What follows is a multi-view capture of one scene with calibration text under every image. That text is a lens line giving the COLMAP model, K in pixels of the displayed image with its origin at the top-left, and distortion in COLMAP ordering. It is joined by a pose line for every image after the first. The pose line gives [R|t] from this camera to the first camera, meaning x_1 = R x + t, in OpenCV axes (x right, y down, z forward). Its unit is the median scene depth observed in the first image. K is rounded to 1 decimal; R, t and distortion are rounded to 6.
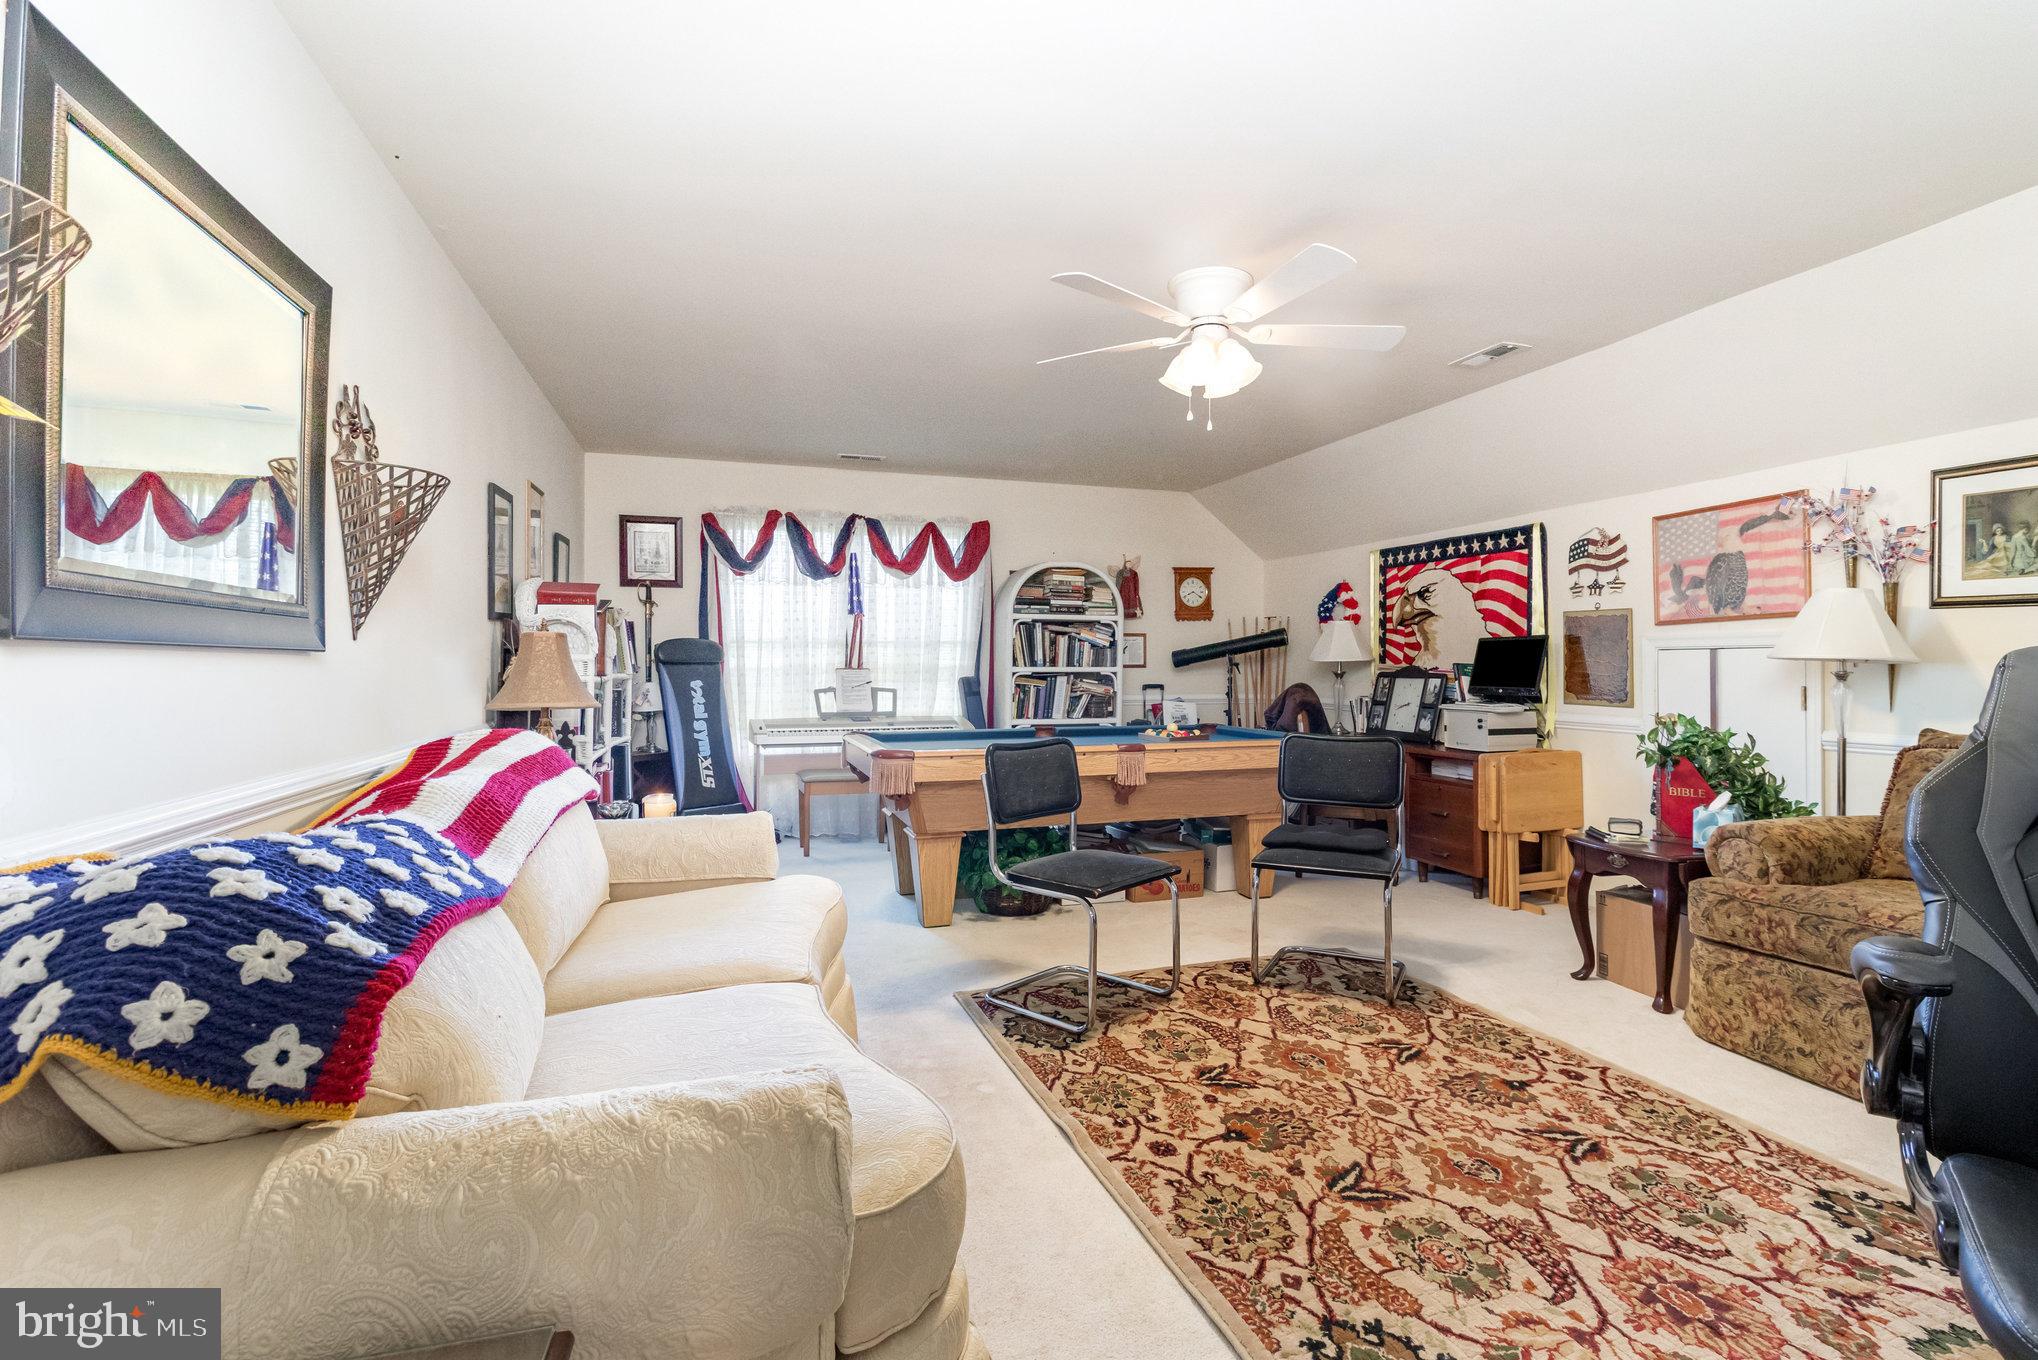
lens RADIAL K [[970.0, 0, 1040.7], [0, 970.0, 650.5], [0, 0, 1]] dist [0.004214, 0.001059]
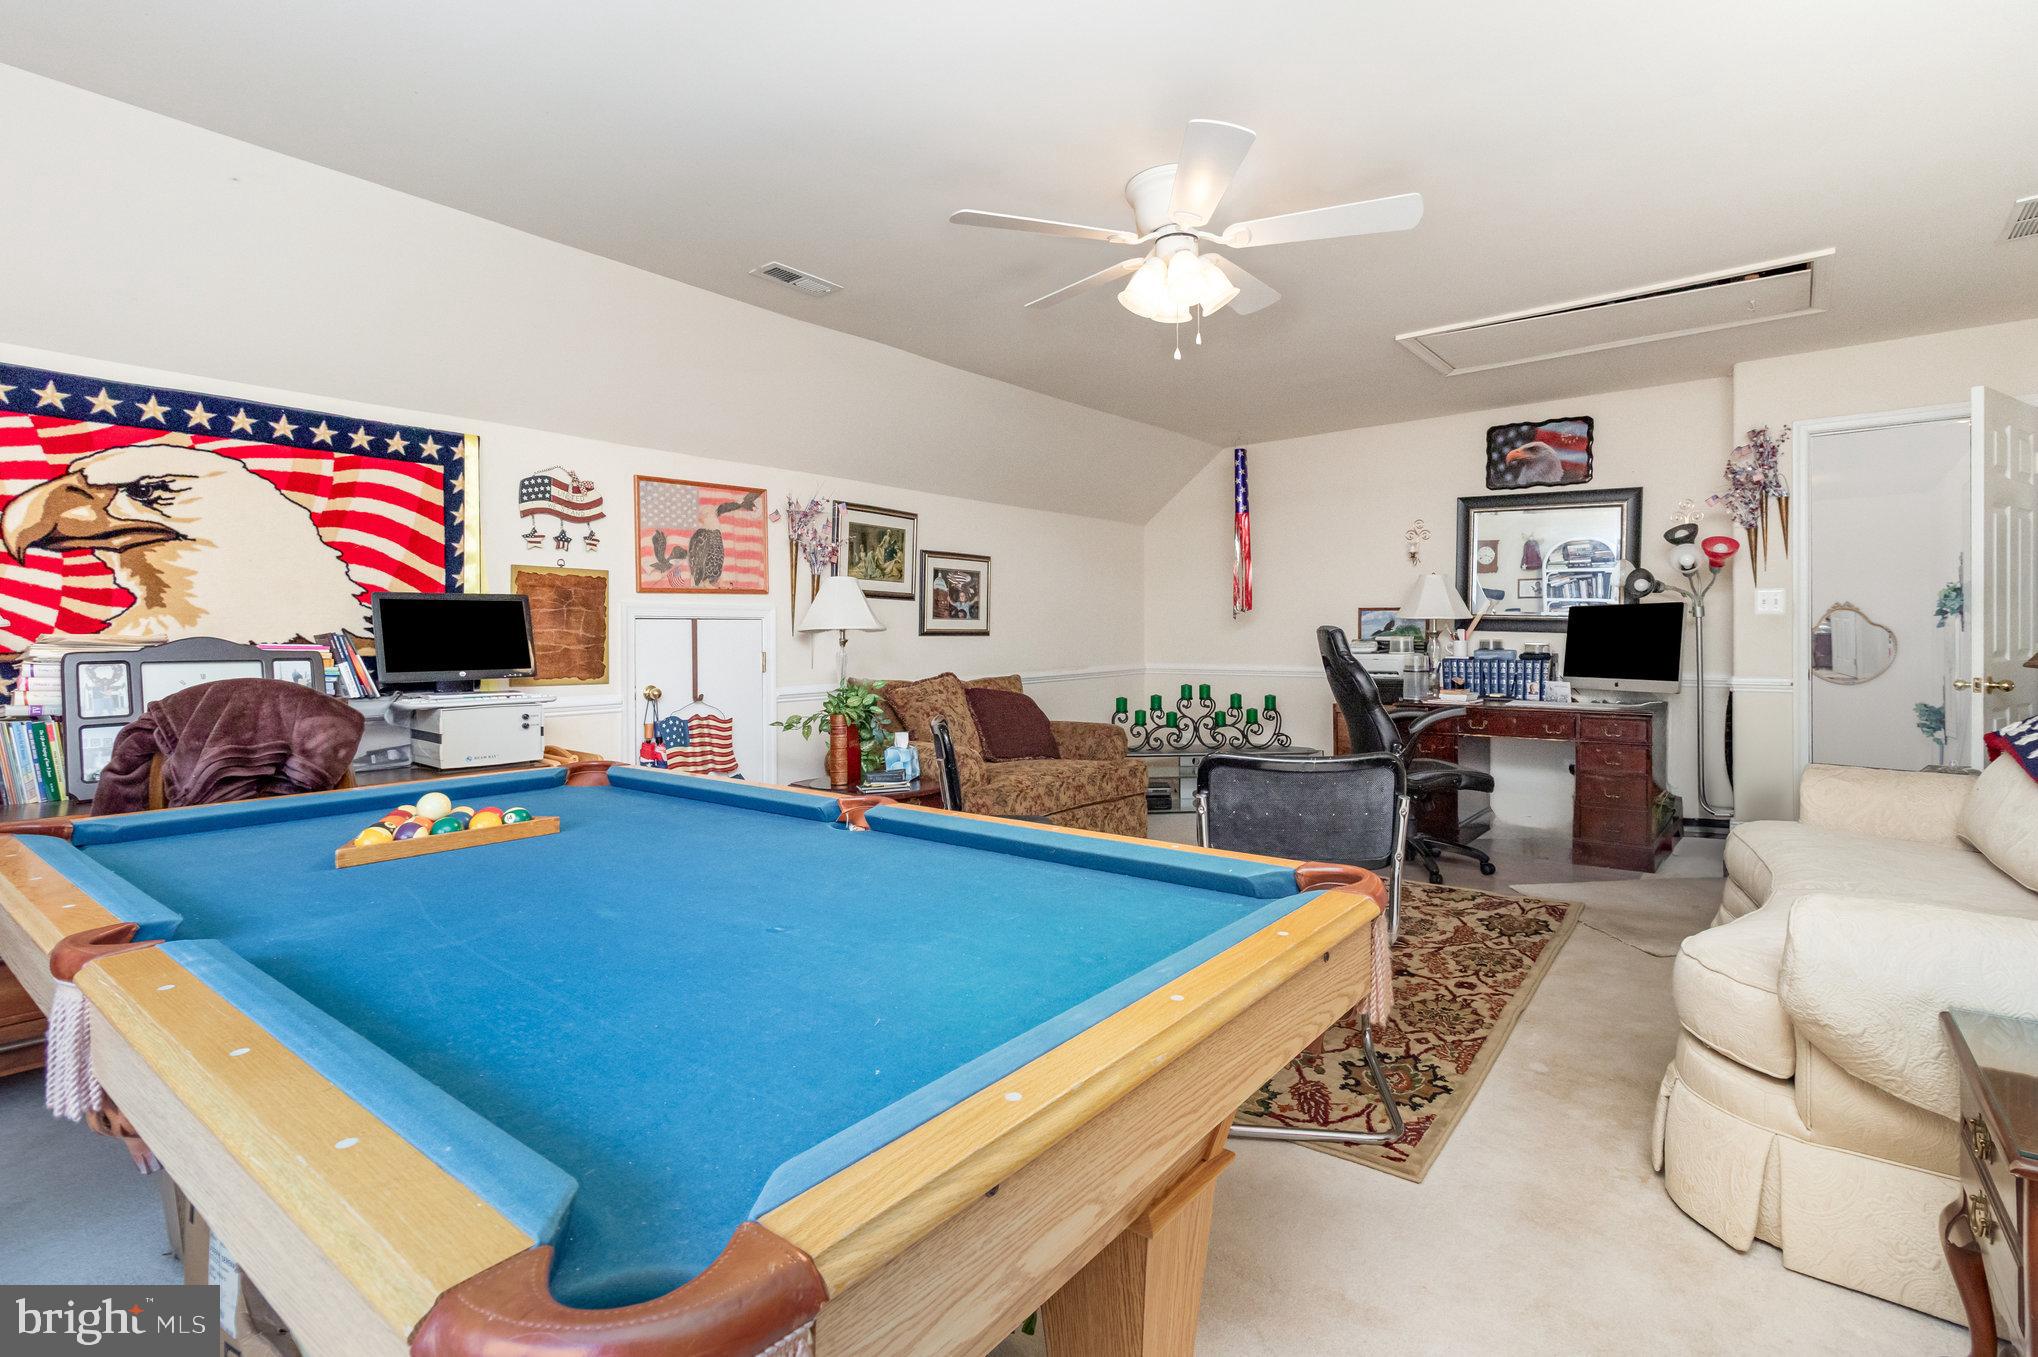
lens RADIAL K [[970.0, 0, 1040.7], [0, 970.0, 649.0], [0, 0, 1]] dist [0.004214, 0.001059]
pose [[-0.558372, -0.010804, 0.829521, -0.311550], [-0.008861, 0.999936, 0.007059, 0.016334], [-0.829544, -0.003408, -0.558431, 1.052311]]
